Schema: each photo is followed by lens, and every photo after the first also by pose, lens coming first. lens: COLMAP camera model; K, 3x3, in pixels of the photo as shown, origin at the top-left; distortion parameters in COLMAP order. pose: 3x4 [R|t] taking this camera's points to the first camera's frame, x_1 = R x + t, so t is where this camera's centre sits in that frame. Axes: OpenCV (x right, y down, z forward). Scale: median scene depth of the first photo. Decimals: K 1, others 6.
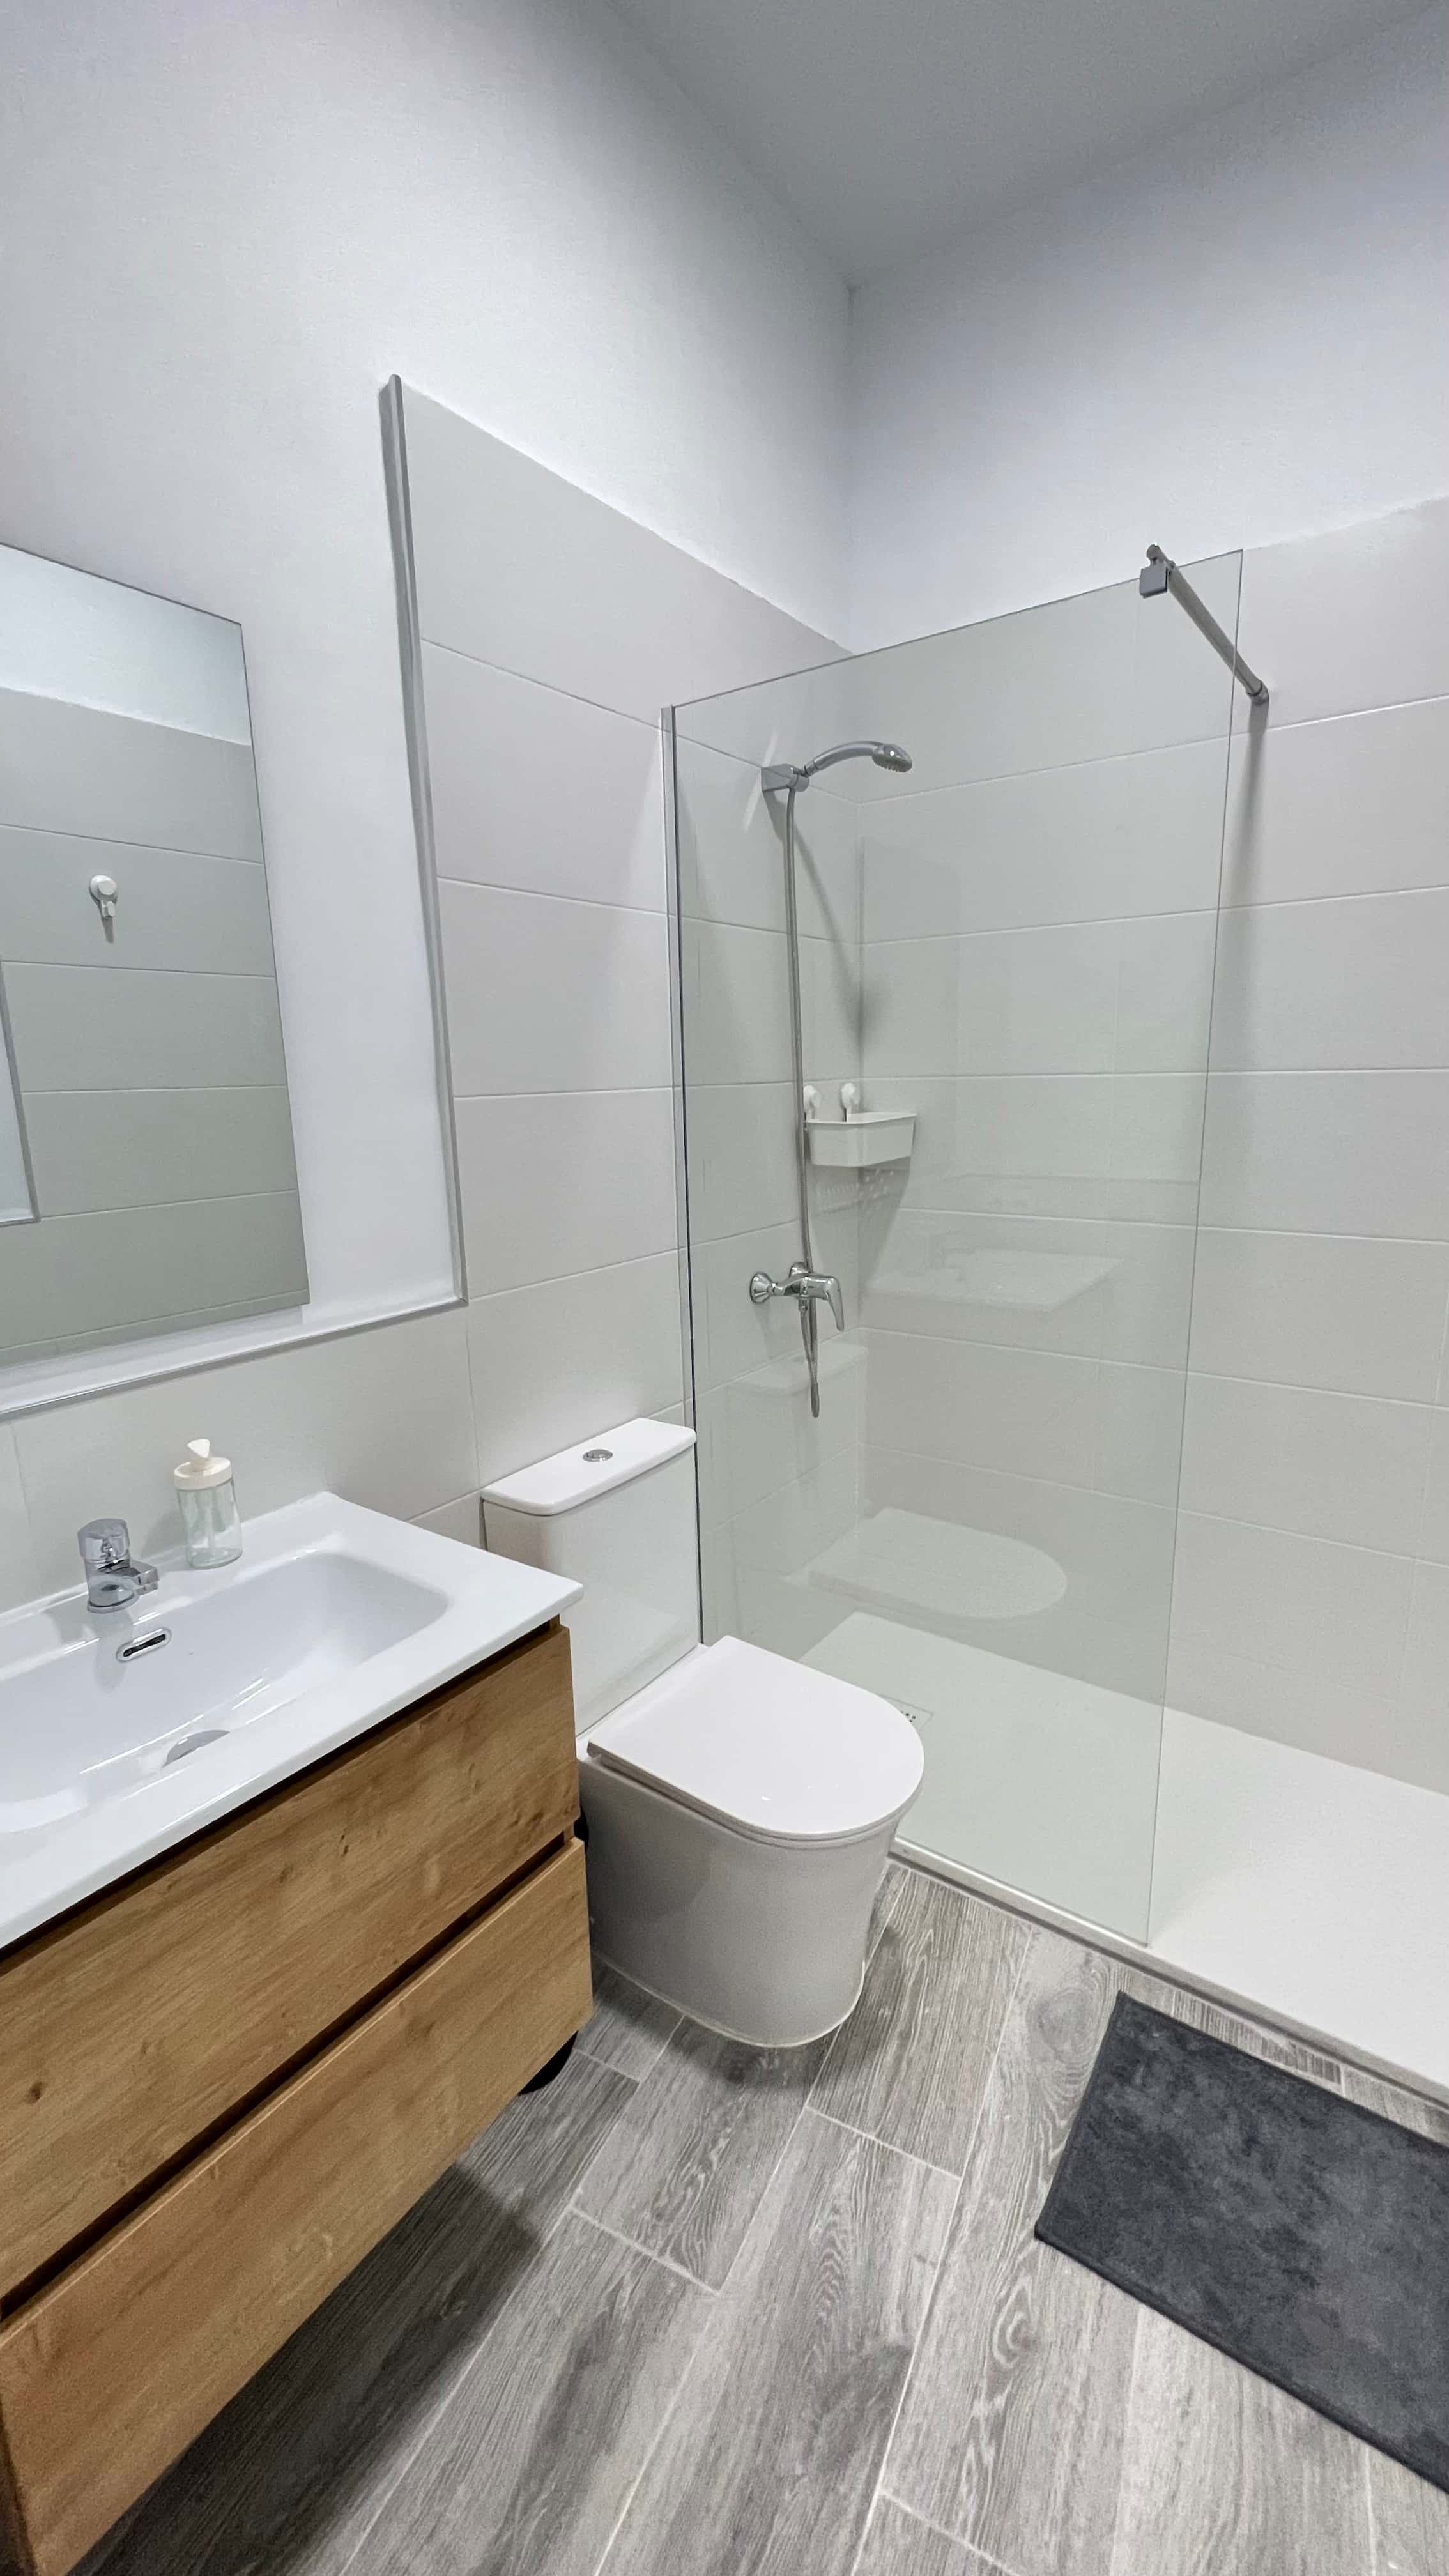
lens RADIAL K [[1030.5, 0, 727.1], [0, 1030.5, 1295.4], [0, 0, 1]] dist [-0.001489, -0.000072]
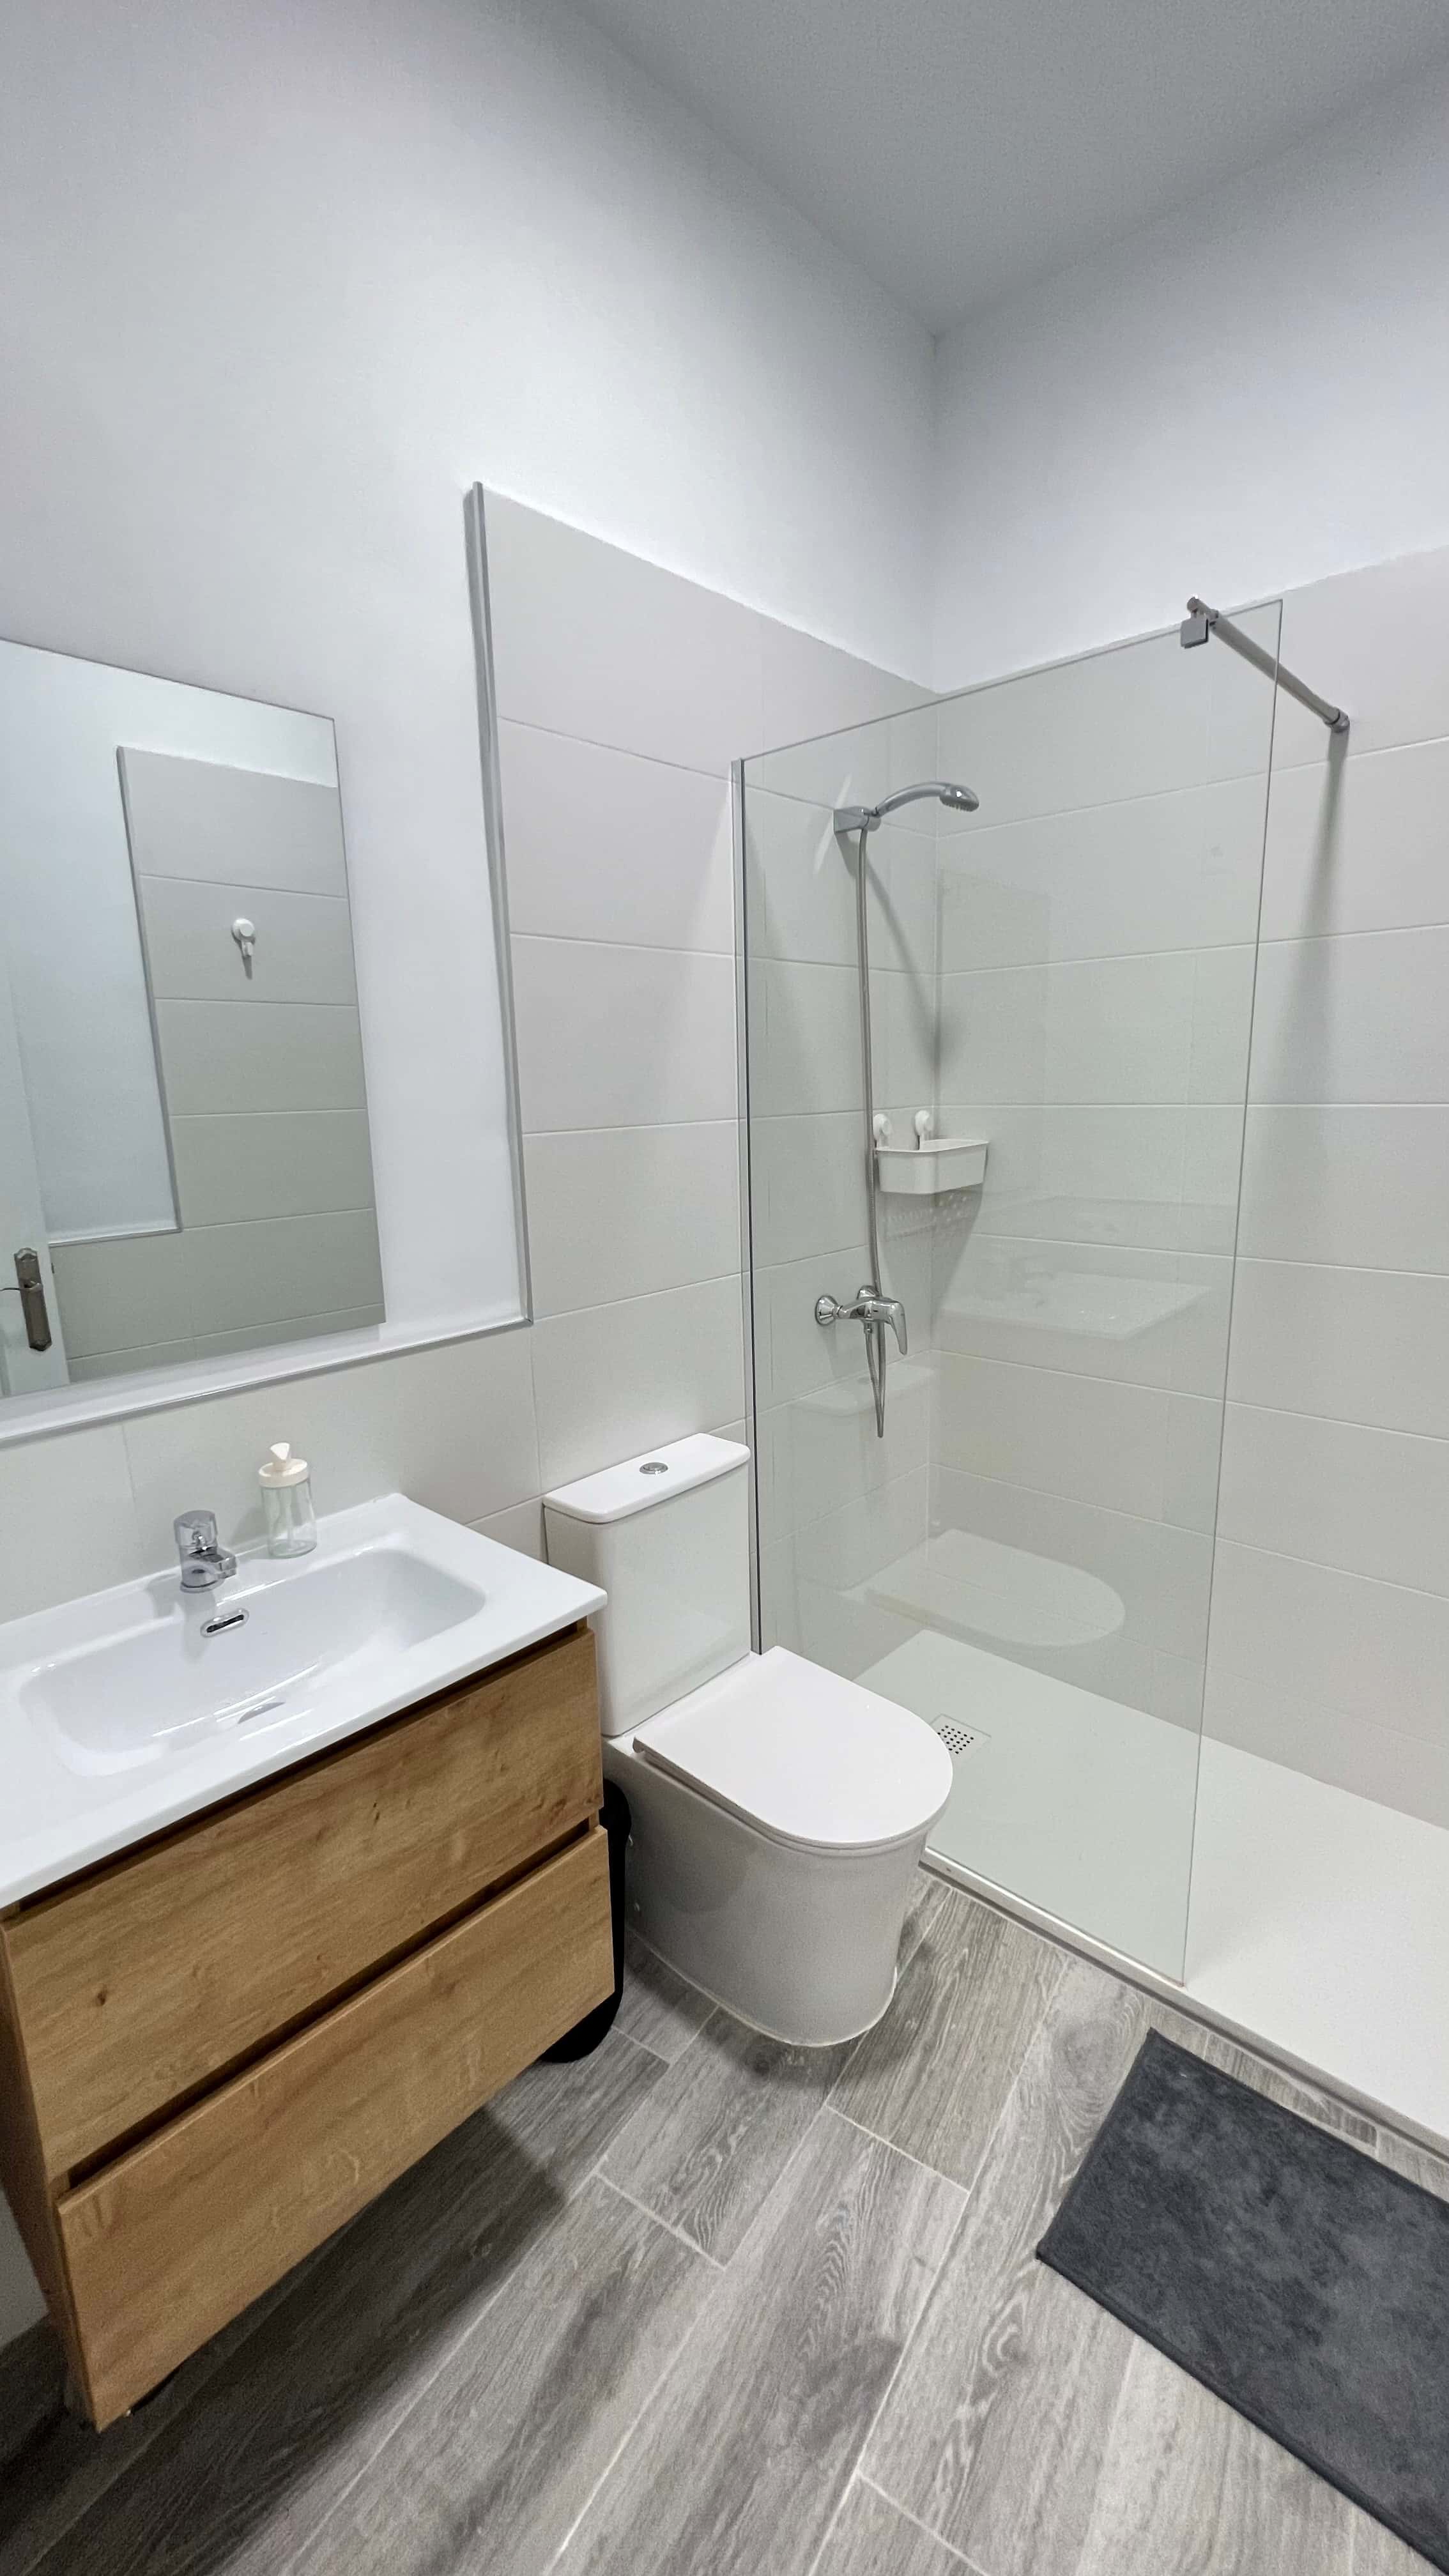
lens RADIAL K [[1026.4, 0, 726.3], [0, 1026.4, 1296.5], [0, 0, 1]] dist [-0.000612, 0.000384]
pose [[0.992716, 0.023436, -0.118178, 0.090856], [-0.023995, 0.999707, -0.003303, -0.025894], [0.118066, 0.006115, 0.992987, -0.052534]]
